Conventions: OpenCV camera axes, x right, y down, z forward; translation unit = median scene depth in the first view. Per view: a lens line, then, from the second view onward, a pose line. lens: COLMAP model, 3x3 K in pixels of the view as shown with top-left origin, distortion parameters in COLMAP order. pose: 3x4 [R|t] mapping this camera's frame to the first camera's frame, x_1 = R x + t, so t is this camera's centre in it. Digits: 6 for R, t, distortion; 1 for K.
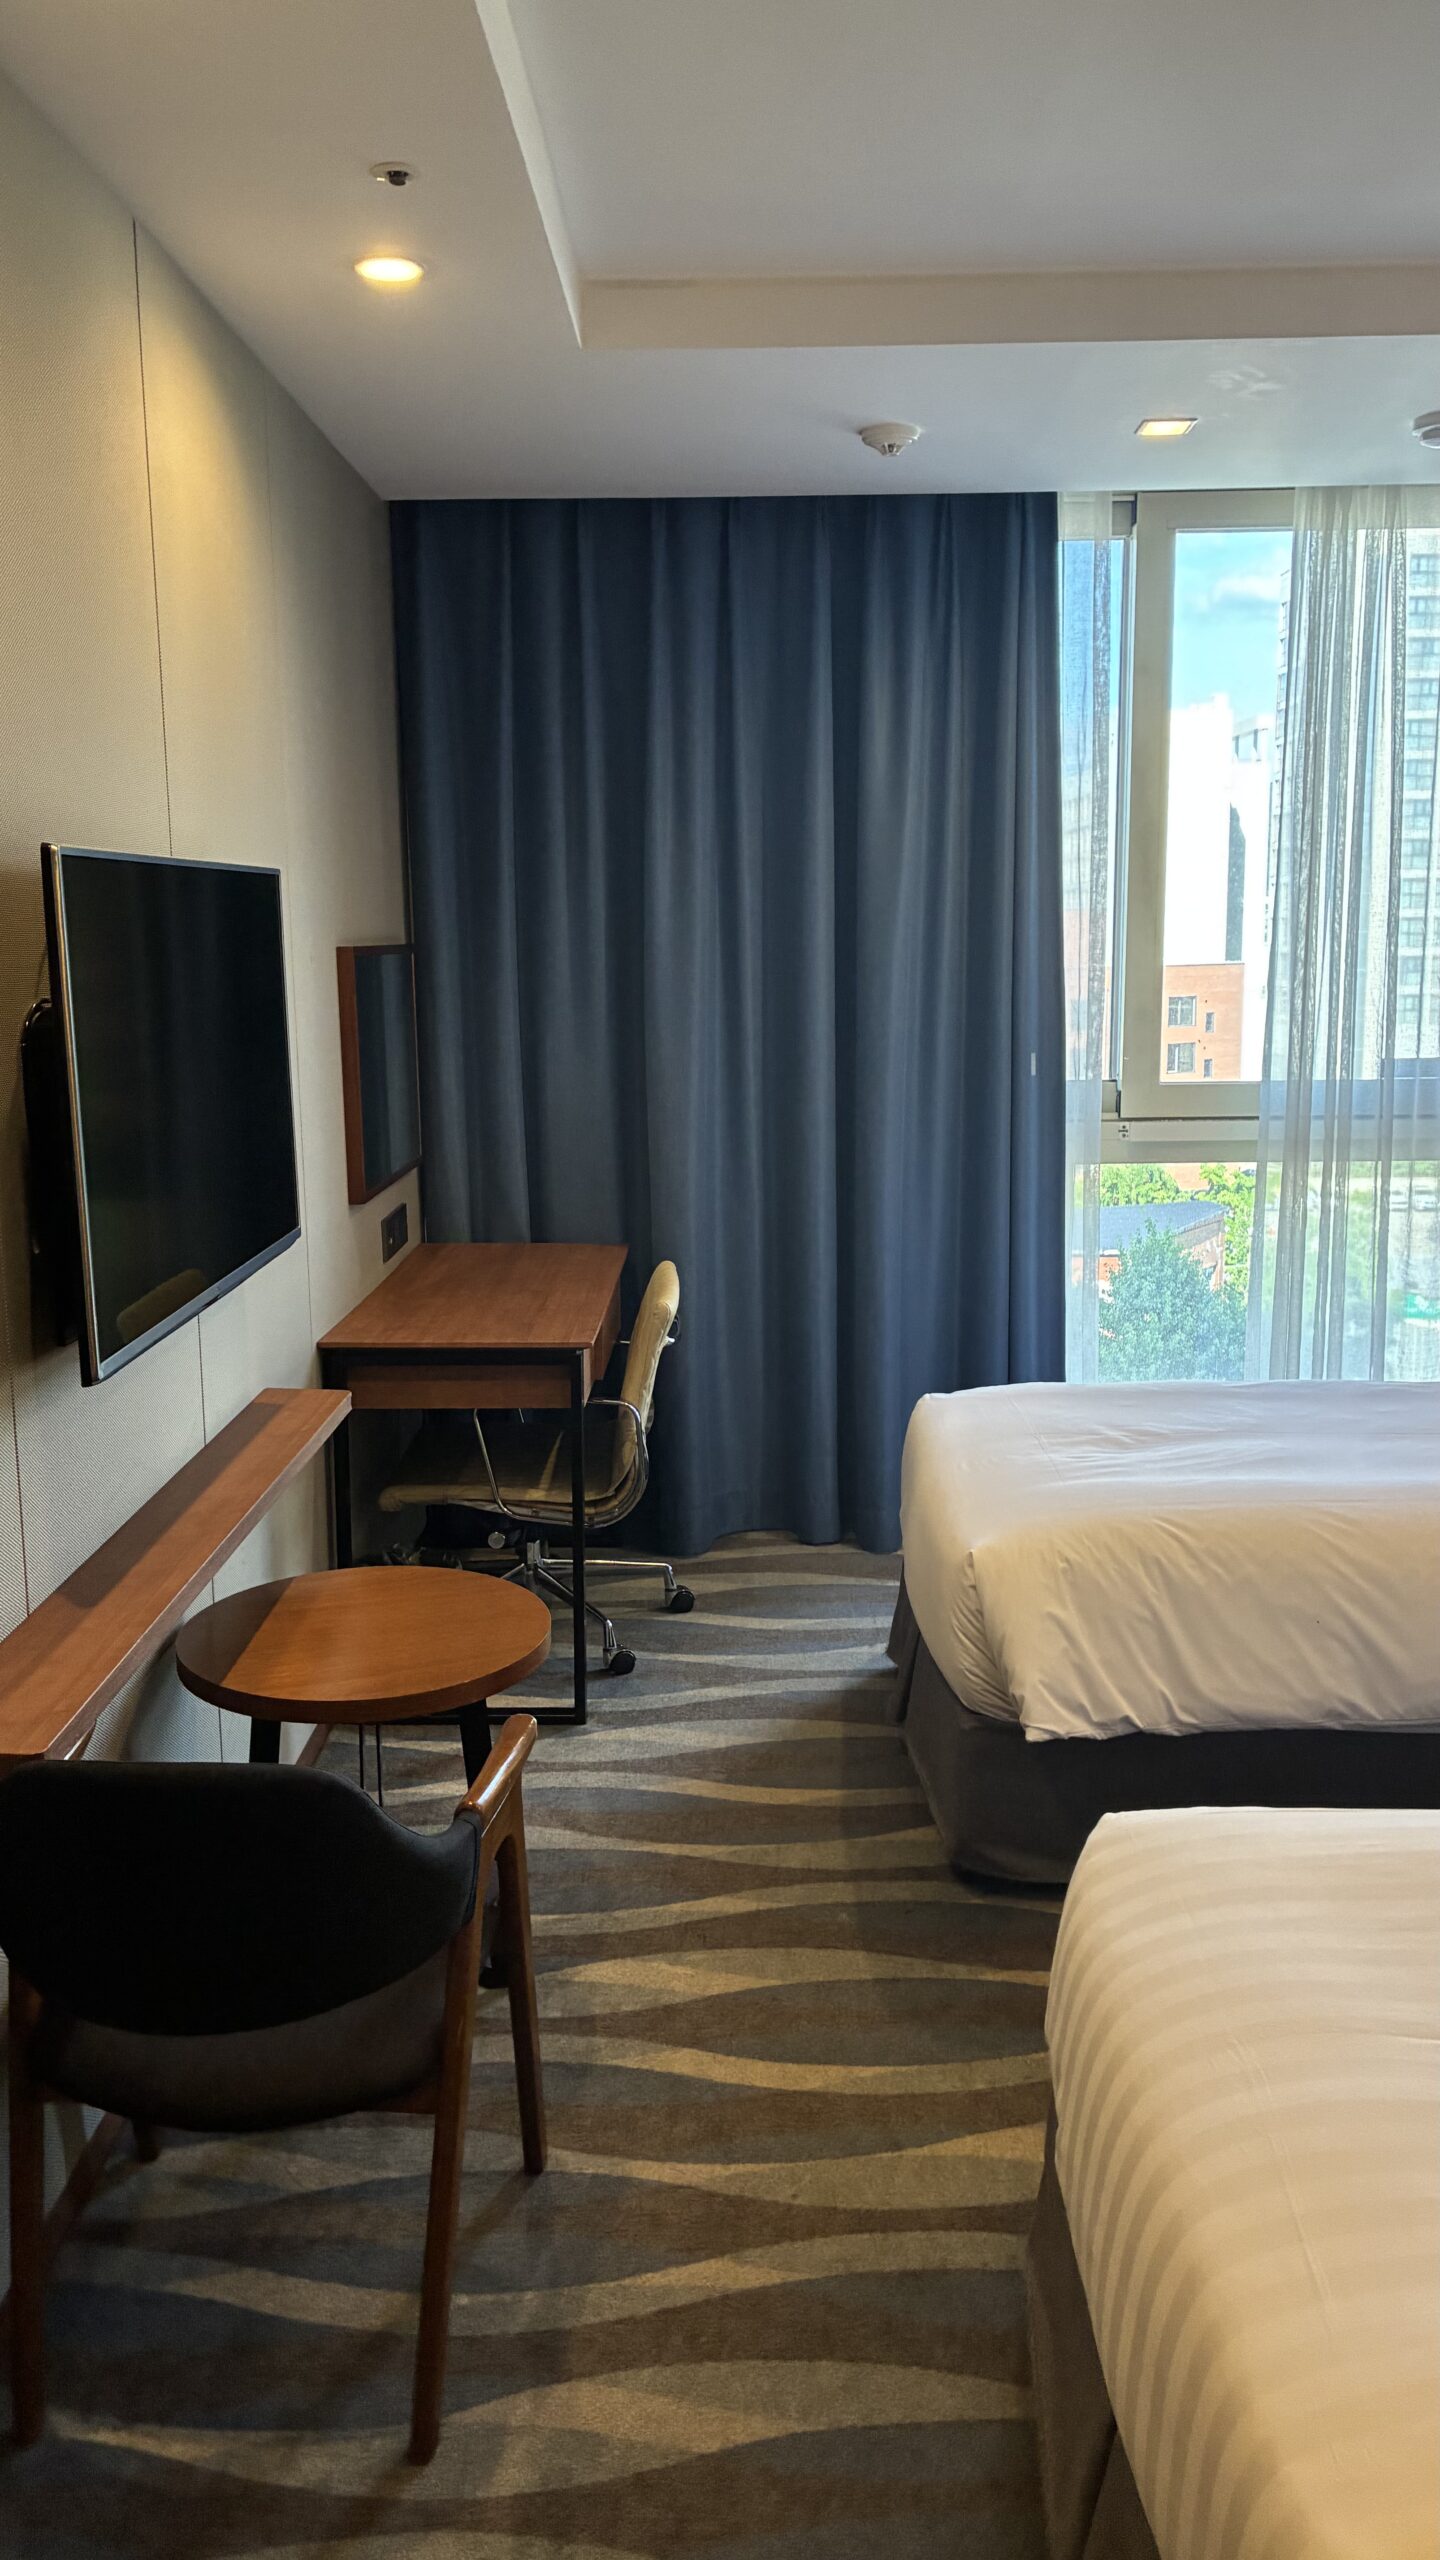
lens RADIAL K [[1948.0, 0, 696.8], [0, 1948.0, 1277.5], [0, 0, 1]] dist [0.049629, -0.054276]
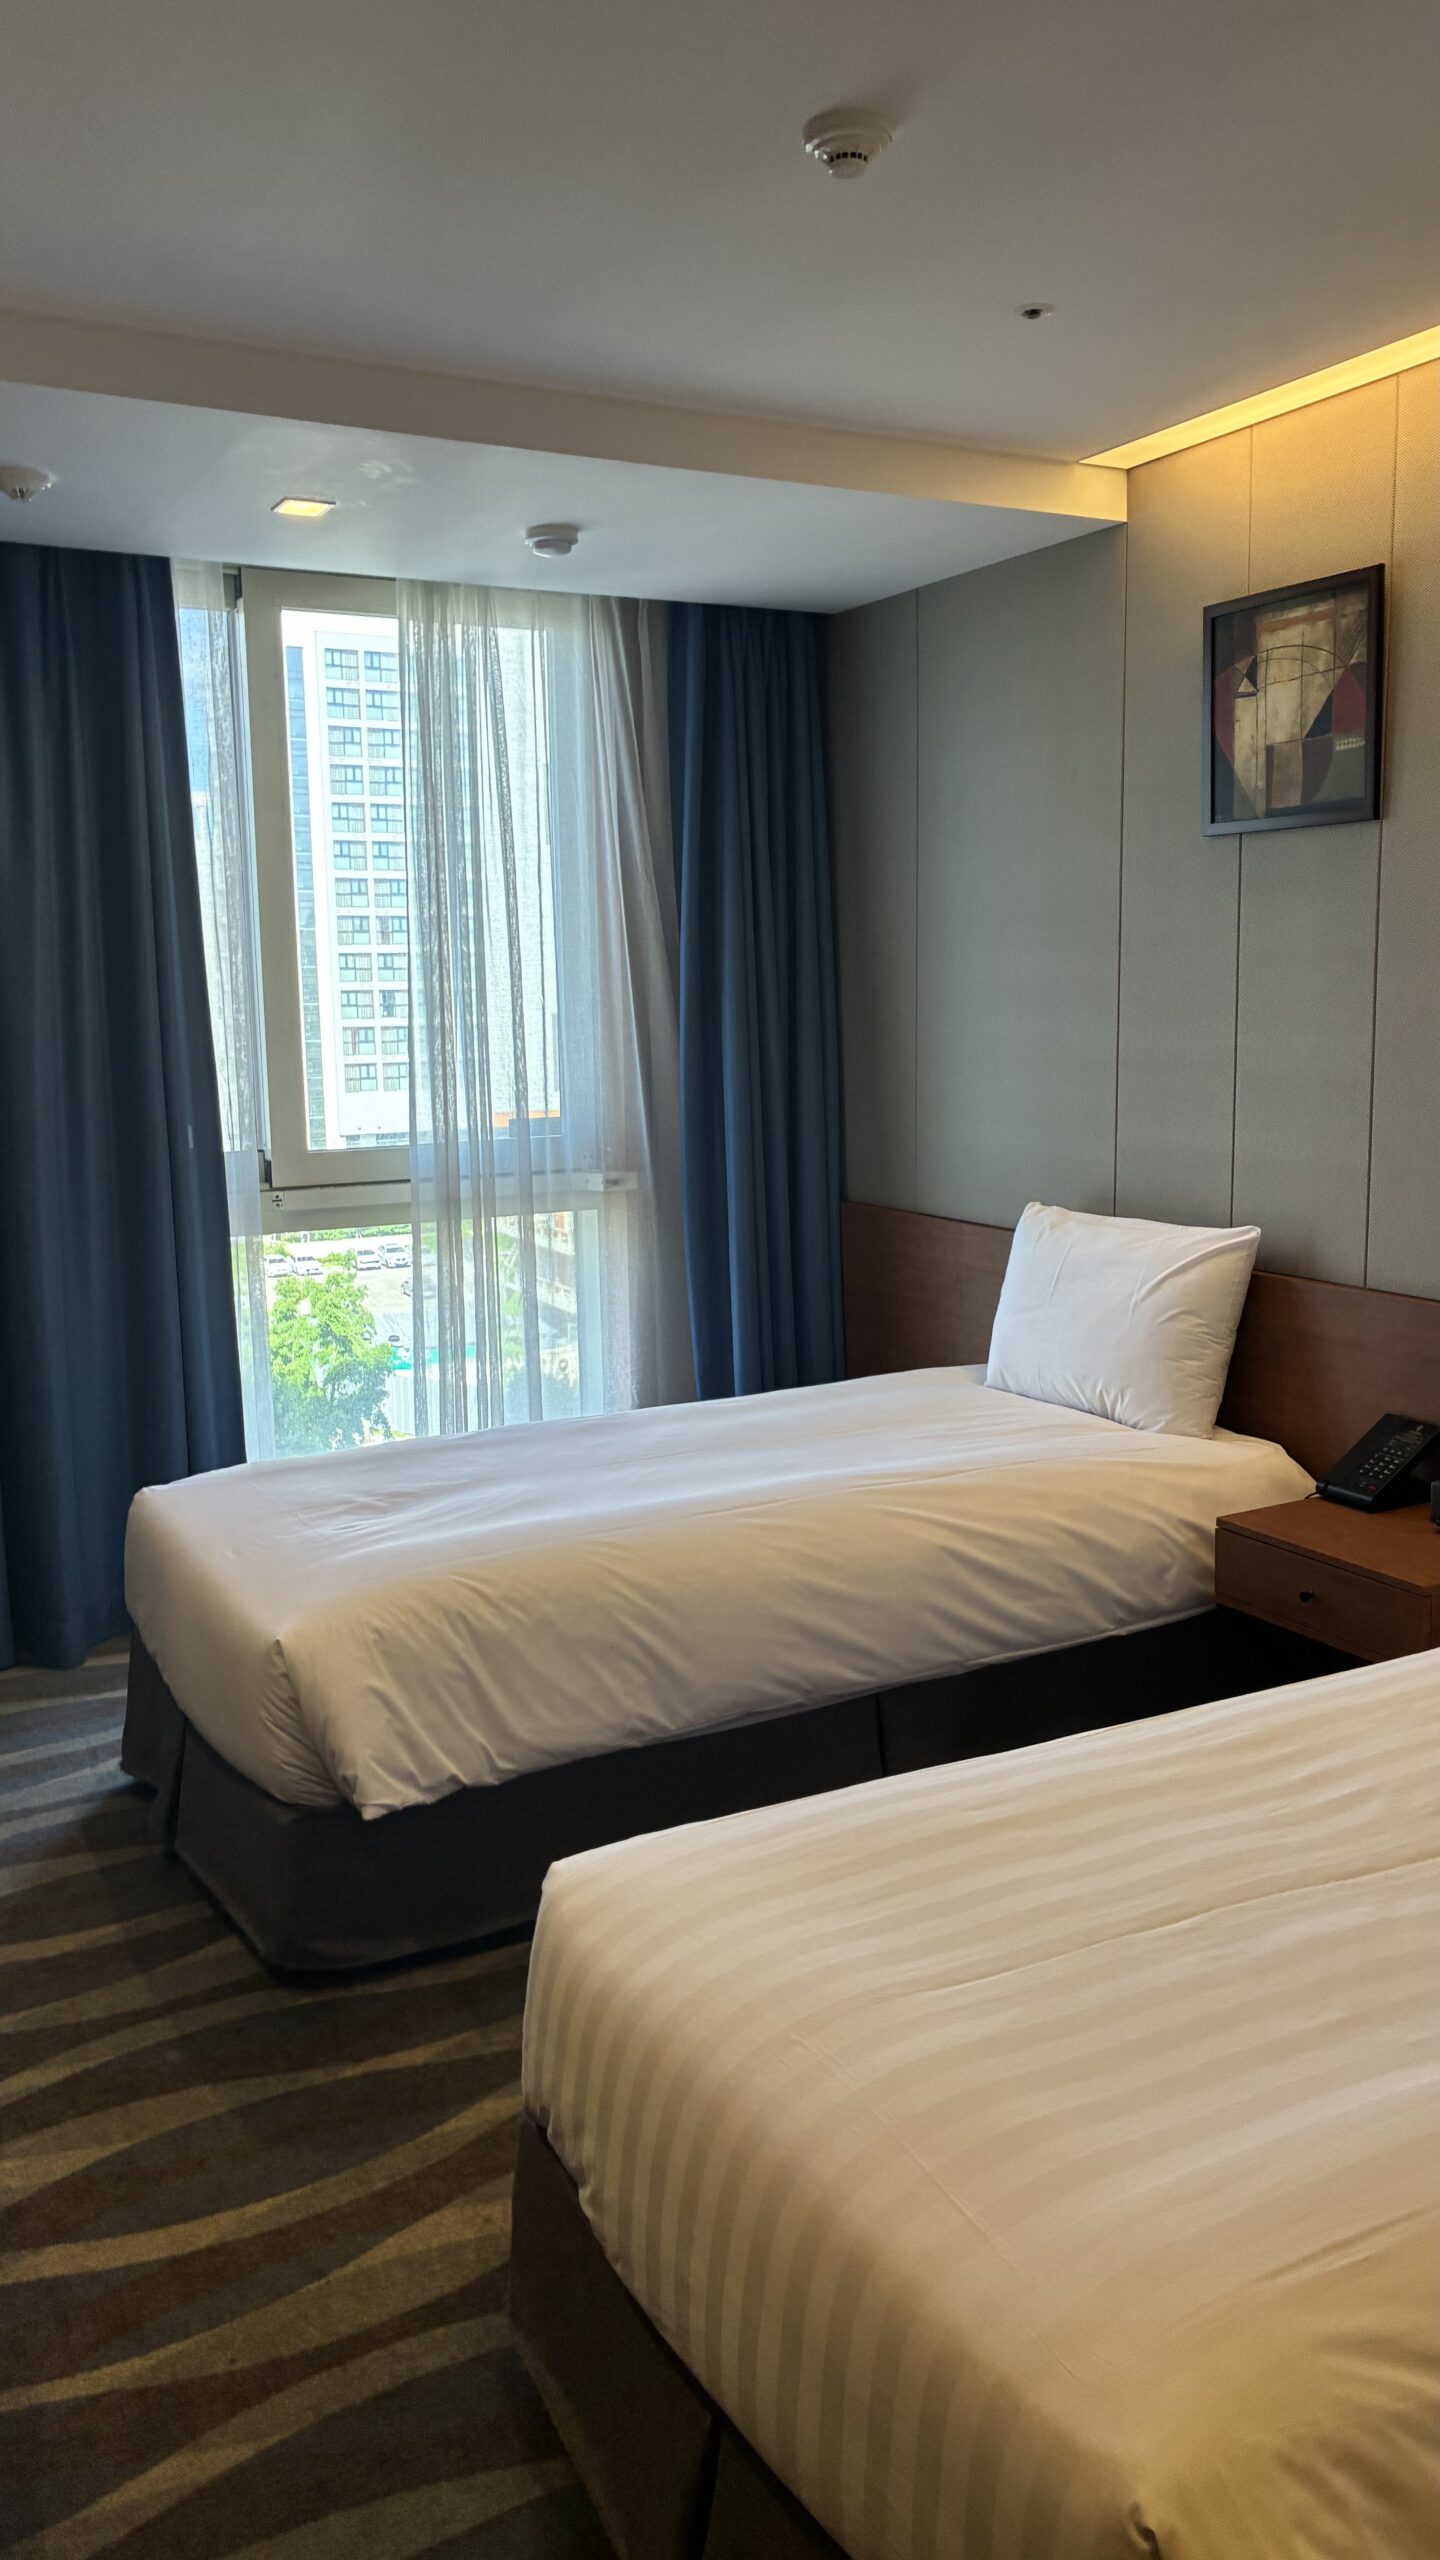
lens RADIAL K [[1948.0, 0, 736.1], [0, 1948.0, 1274.2], [0, 0, 1]] dist [0.049629, -0.054276]
pose [[0.869684, -0.076602, 0.487629, -0.112599], [0.094935, 0.995399, -0.012947, -0.004298], [-0.484394, 0.057552, 0.872955, 0.034688]]
